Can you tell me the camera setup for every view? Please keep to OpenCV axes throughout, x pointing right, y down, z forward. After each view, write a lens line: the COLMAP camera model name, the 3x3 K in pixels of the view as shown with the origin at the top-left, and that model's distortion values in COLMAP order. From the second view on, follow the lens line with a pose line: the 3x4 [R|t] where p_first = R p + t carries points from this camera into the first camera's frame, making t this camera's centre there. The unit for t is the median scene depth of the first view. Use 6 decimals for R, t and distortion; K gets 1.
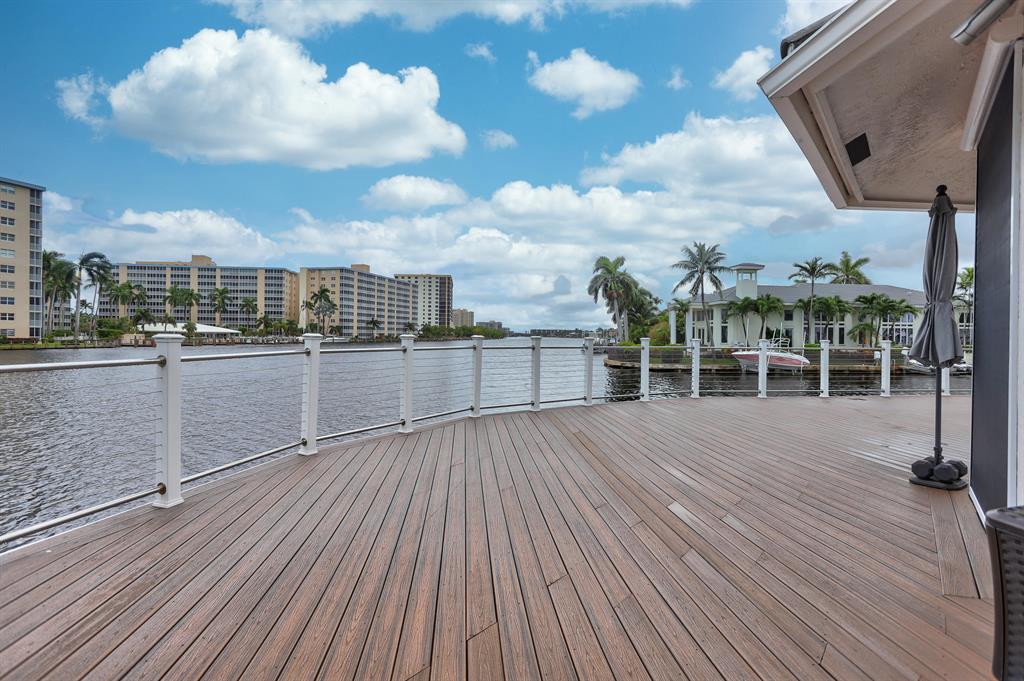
lens RADIAL K [[509.8, 0, 504.2], [0, 509.8, 338.7], [0, 0, 1]] dist [-0.054723, 0.030465]
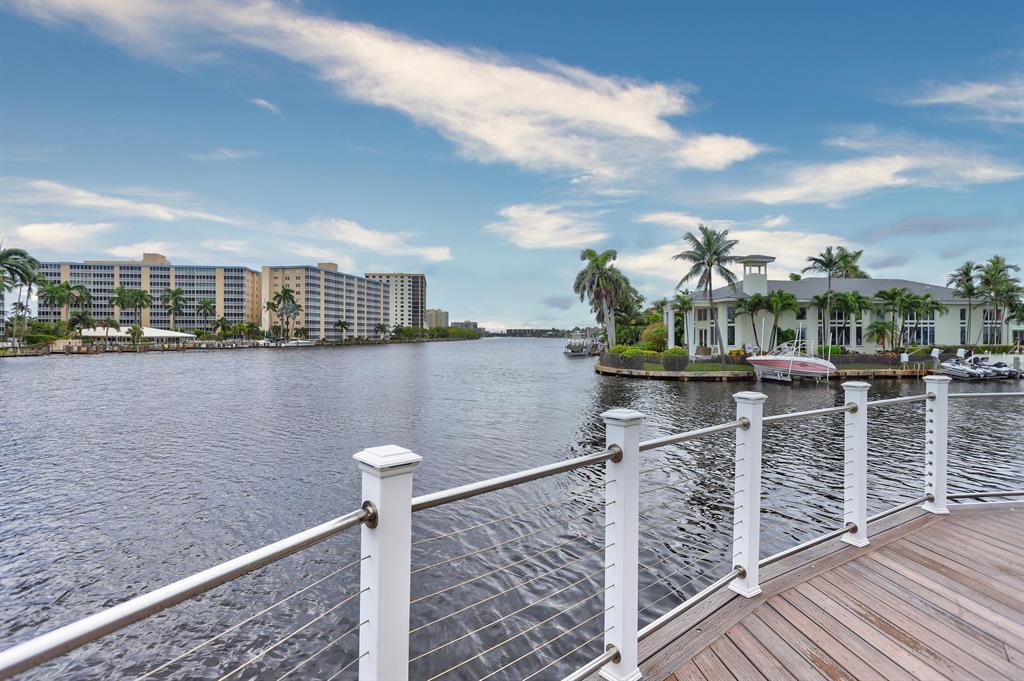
lens RADIAL K [[509.8, 0, 504.2], [0, 509.8, 338.7], [0, 0, 1]] dist [-0.054723, 0.030465]
pose [[0.998800, -0.010074, 0.047920, -0.000467], [0.010055, 0.999949, 0.000642, -0.002464], [-0.047924, -0.000159, 0.998851, 0.044133]]
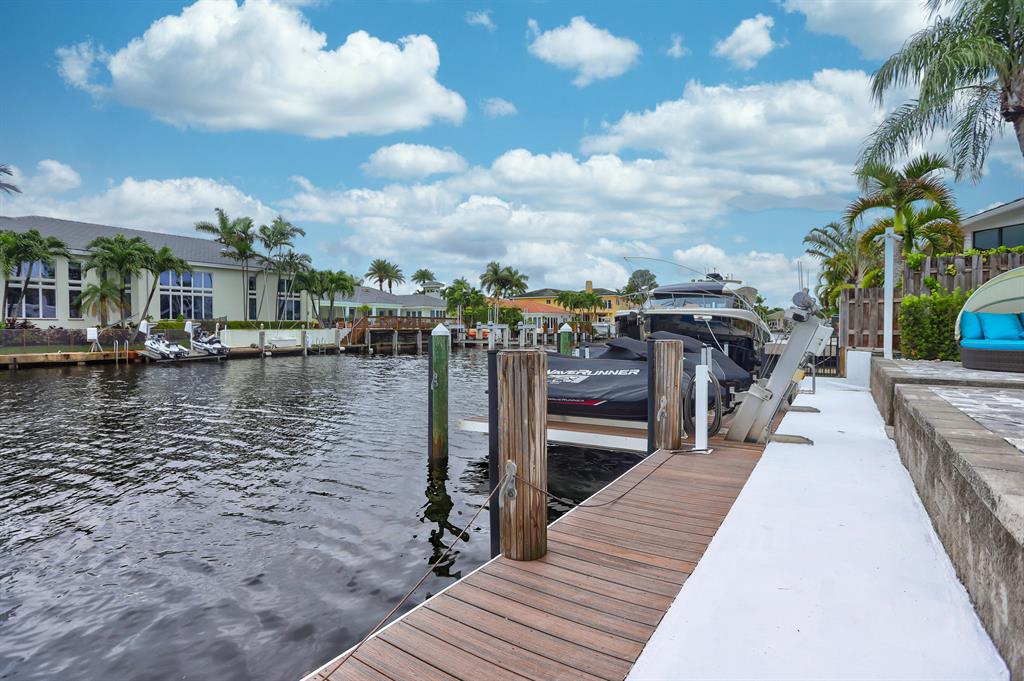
lens RADIAL K [[509.8, 0, 504.2], [0, 509.8, 338.7], [0, 0, 1]] dist [-0.054723, 0.030465]
pose [[0.621887, -0.029593, 0.782548, 0.167580], [0.012586, 0.999534, 0.027796, 0.007985], [-0.783006, -0.007437, 0.621970, 0.073691]]
